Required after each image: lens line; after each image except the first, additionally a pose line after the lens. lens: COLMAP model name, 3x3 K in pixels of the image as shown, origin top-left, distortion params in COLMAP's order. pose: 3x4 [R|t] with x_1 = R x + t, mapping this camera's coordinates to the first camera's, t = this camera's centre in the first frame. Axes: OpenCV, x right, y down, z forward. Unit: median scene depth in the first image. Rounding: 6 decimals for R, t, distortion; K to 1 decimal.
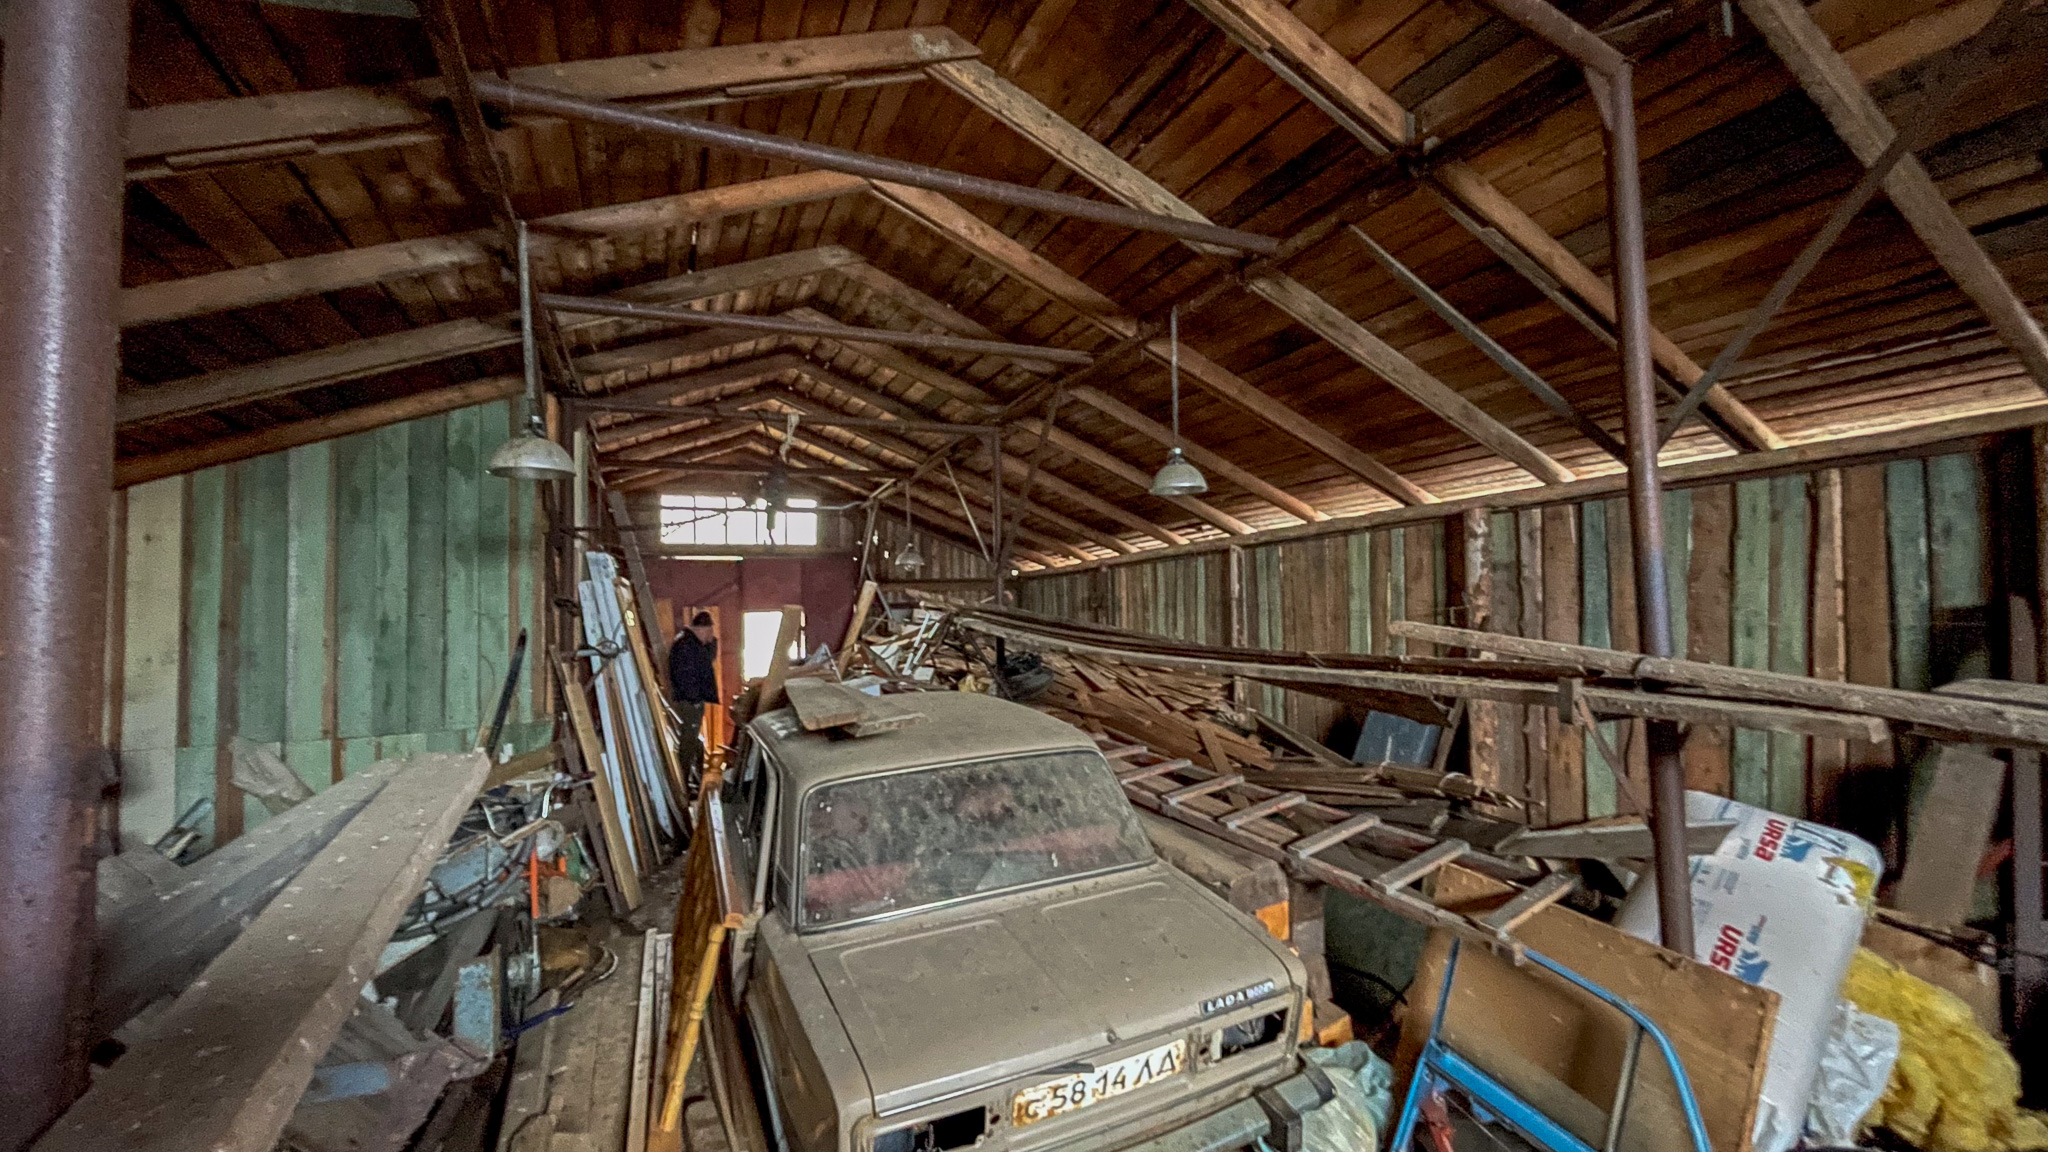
lens RADIAL K [[835.0, 0, 1030.4], [0, 835.0, 574.5], [0, 0, 1]] dist [0.002595, 0.000114]
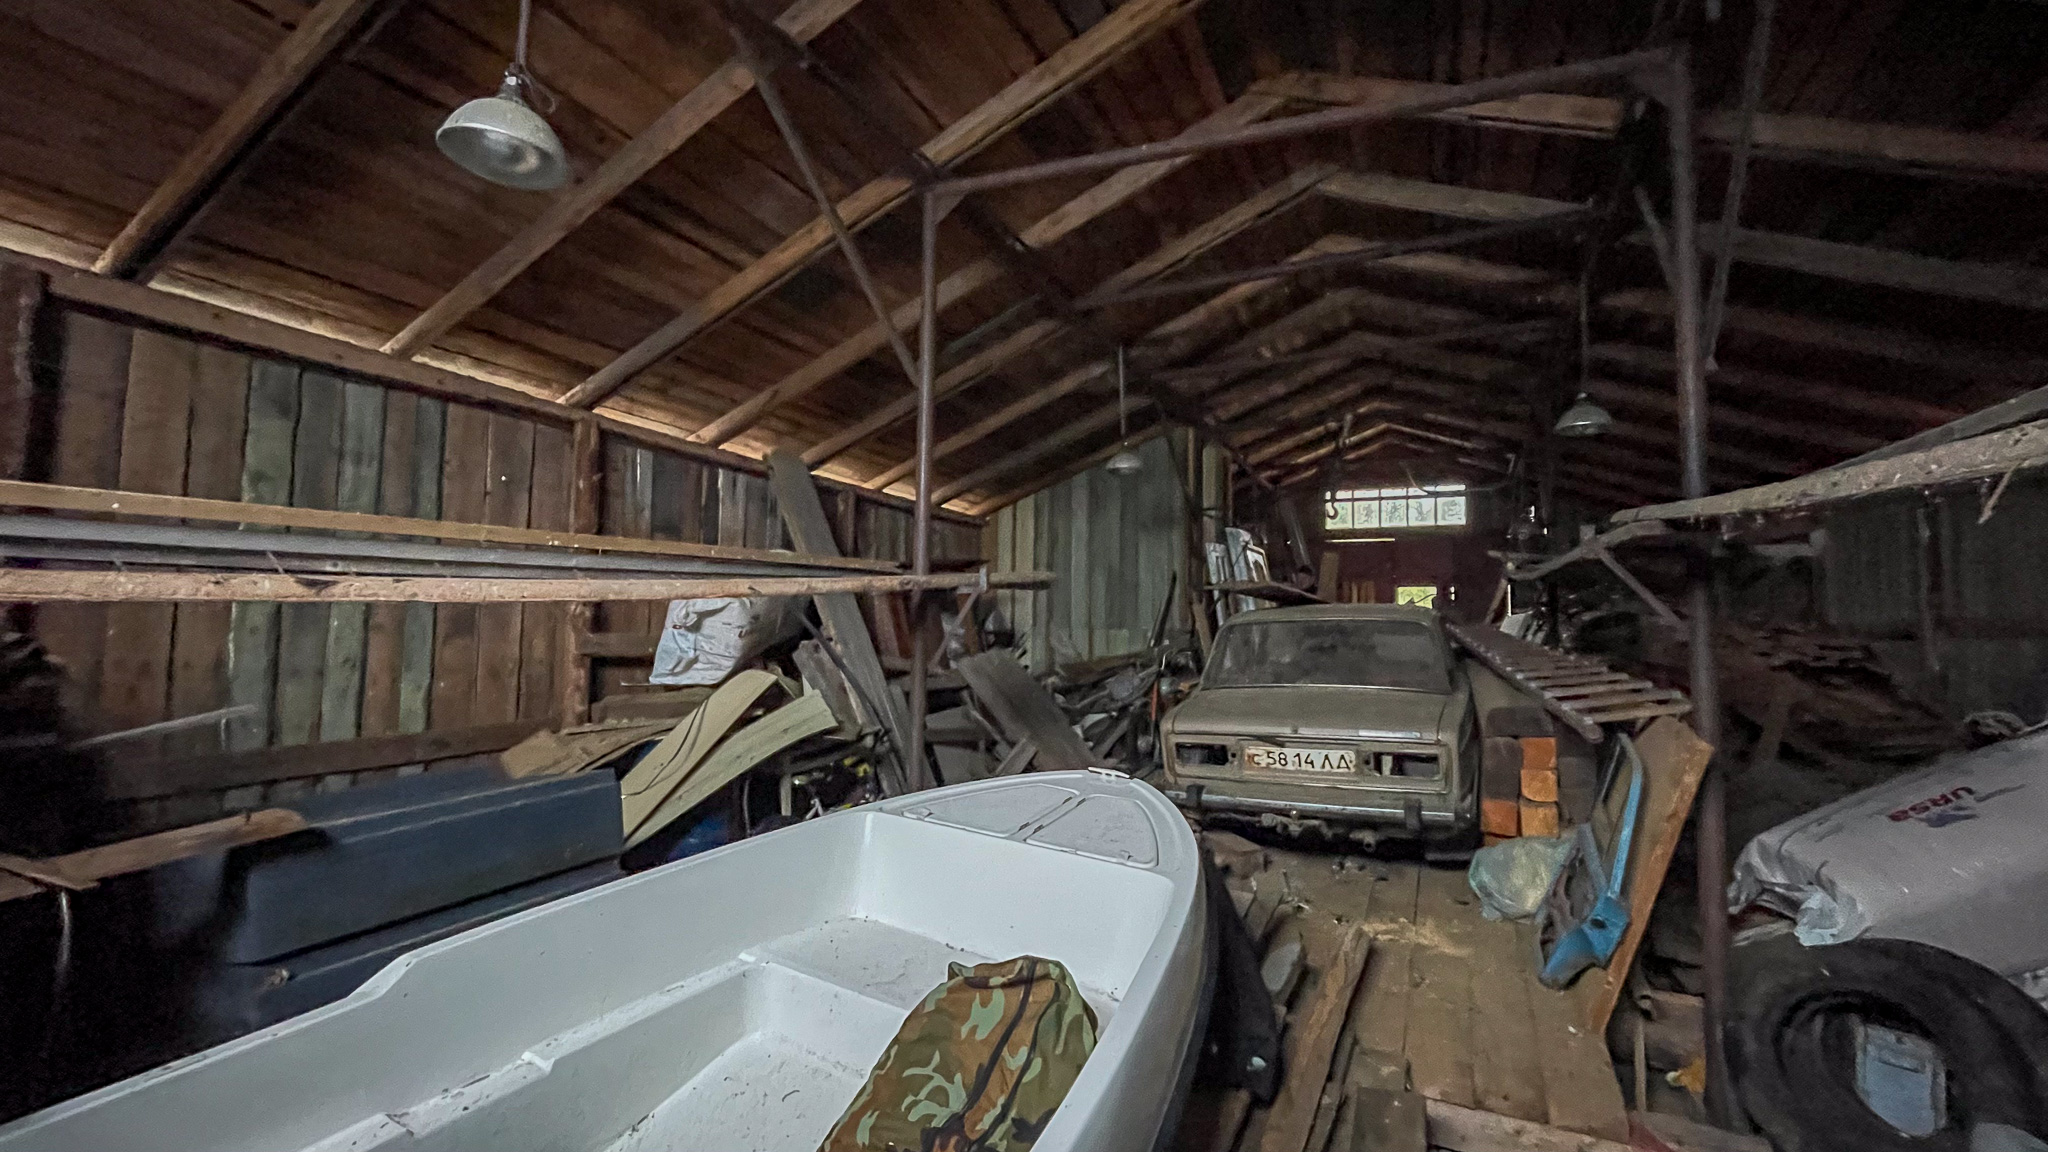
lens RADIAL K [[835.0, 0, 1031.5], [0, 835.0, 568.2], [0, 0, 1]] dist [0.002595, 0.000114]
pose [[0.637156, -0.021602, -0.770432, 0.504787], [0.005742, 0.999712, -0.023282, 0.100081], [0.770713, 0.010411, 0.637097, -0.279746]]
